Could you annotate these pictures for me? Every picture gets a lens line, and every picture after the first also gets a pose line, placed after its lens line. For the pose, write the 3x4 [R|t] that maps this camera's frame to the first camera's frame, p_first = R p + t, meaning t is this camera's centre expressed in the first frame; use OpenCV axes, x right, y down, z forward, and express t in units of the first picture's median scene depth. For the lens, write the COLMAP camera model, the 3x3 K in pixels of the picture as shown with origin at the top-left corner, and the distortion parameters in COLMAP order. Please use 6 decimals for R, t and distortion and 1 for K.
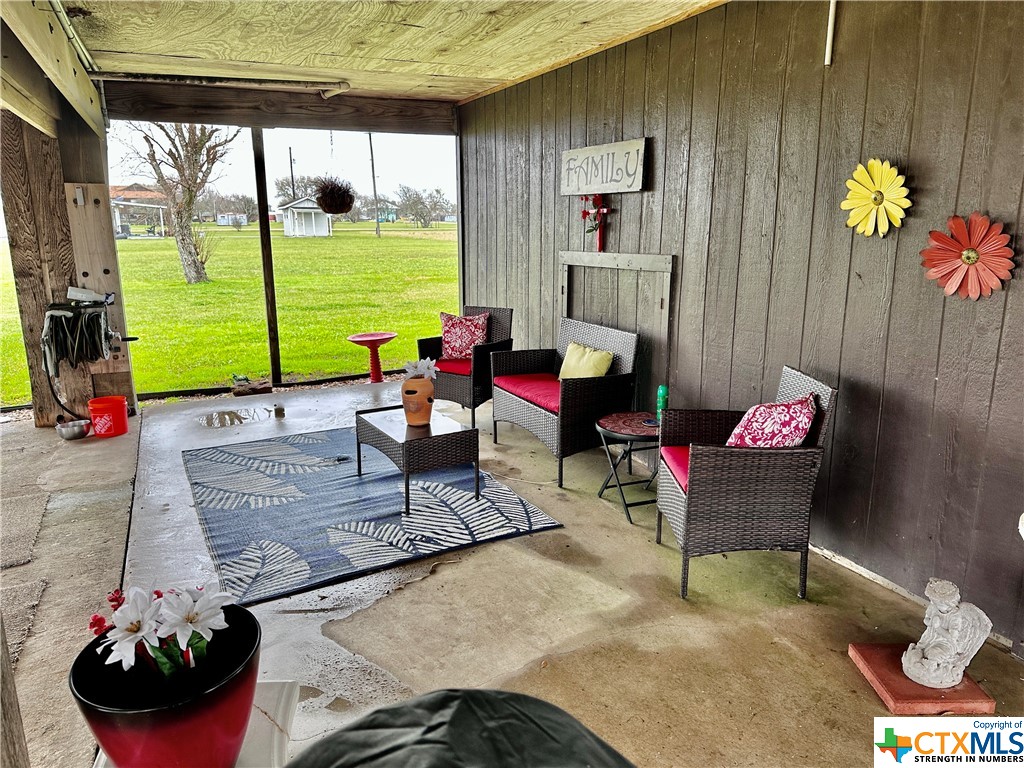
lens RADIAL K [[707.6, 0, 510.9], [0, 707.6, 379.7], [0, 0, 1]] dist [0.043915, -0.073305]
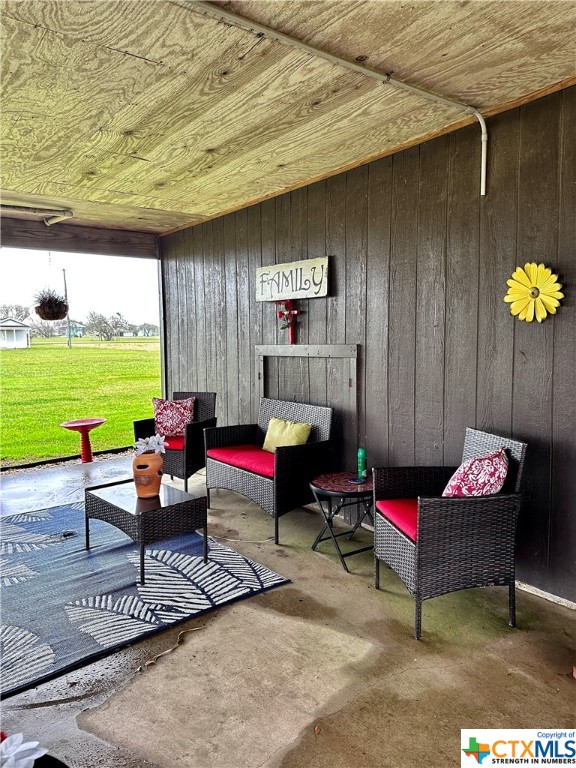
lens RADIAL K [[530.7, 0, 291.9], [0, 530.7, 375.2], [0, 0, 1]] dist [0.043915, -0.073305]
pose [[0.976845, -0.019076, 0.213098, -0.091838], [0.050043, 0.988760, -0.140887, 0.005209], [-0.208015, 0.148289, 0.966820, 0.134036]]
